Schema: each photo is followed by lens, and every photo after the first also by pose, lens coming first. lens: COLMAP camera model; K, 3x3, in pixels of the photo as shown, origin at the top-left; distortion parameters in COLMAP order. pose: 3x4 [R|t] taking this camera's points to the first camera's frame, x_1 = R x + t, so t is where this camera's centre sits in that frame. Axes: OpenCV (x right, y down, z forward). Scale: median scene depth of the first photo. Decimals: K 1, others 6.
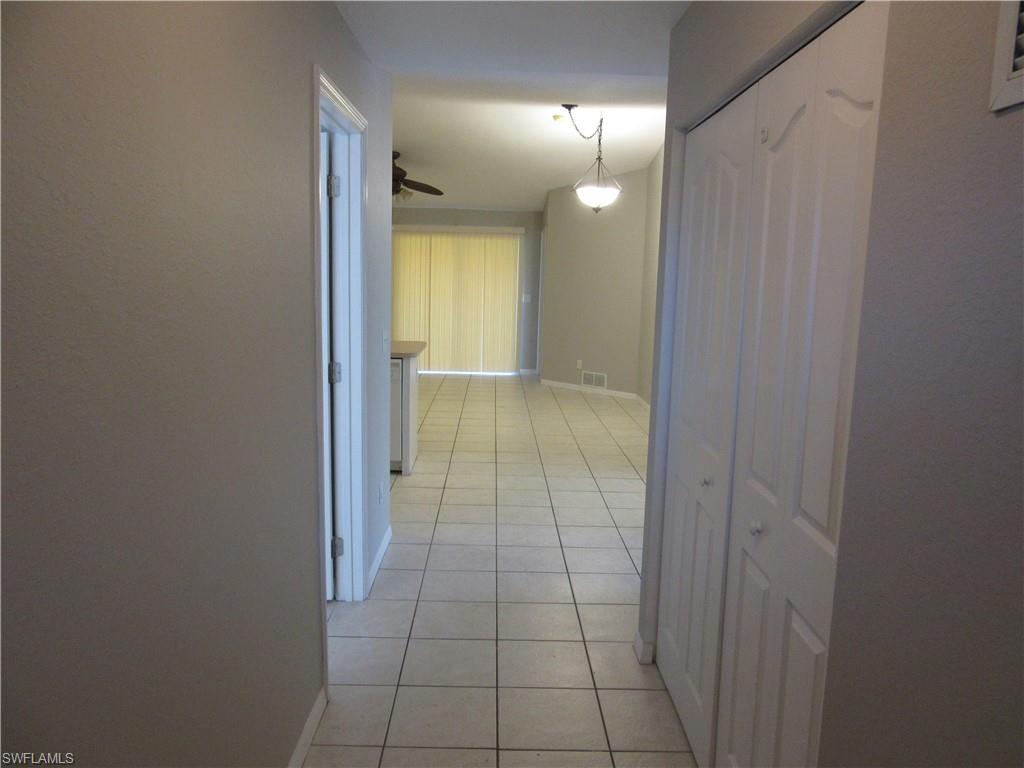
lens RADIAL K [[757.5, 0, 513.3], [0, 757.5, 384.6], [0, 0, 1]] dist [-0.033209, 0.014359]
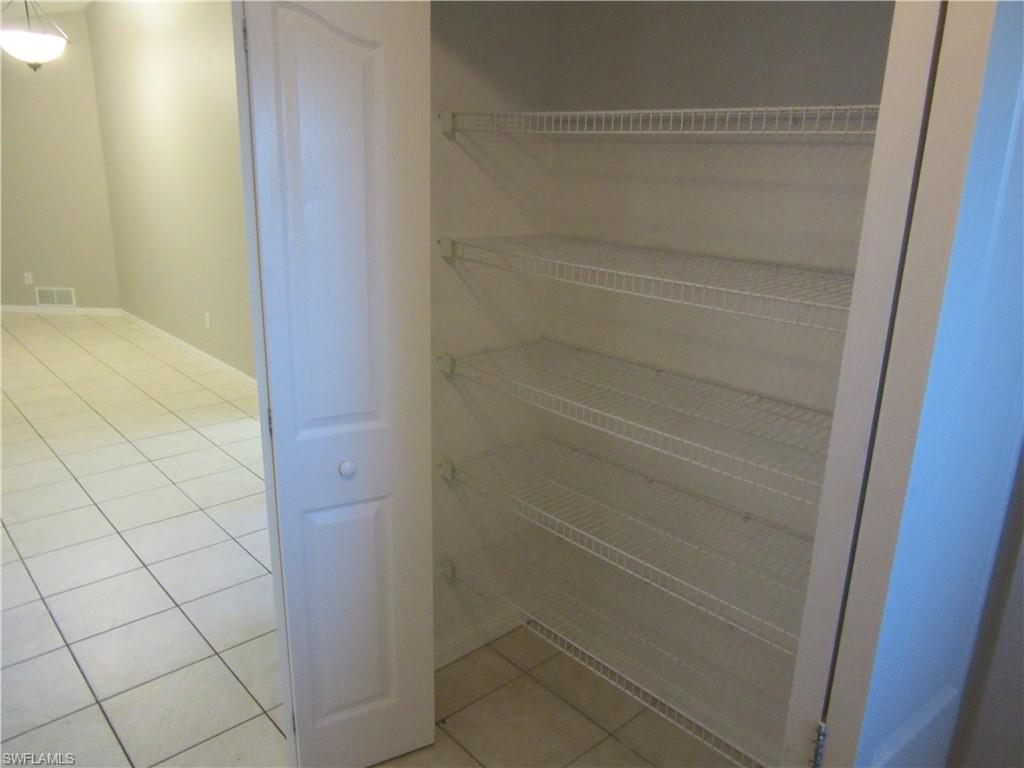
lens RADIAL K [[757.5, 0, 509.3], [0, 757.5, 388.1], [0, 0, 1]] dist [-0.033209, 0.014359]
pose [[0.755129, -0.198048, 0.624946, -0.040892], [0.088365, 0.975326, 0.202313, -0.029873], [-0.649594, -0.097549, 0.753997, 0.116407]]
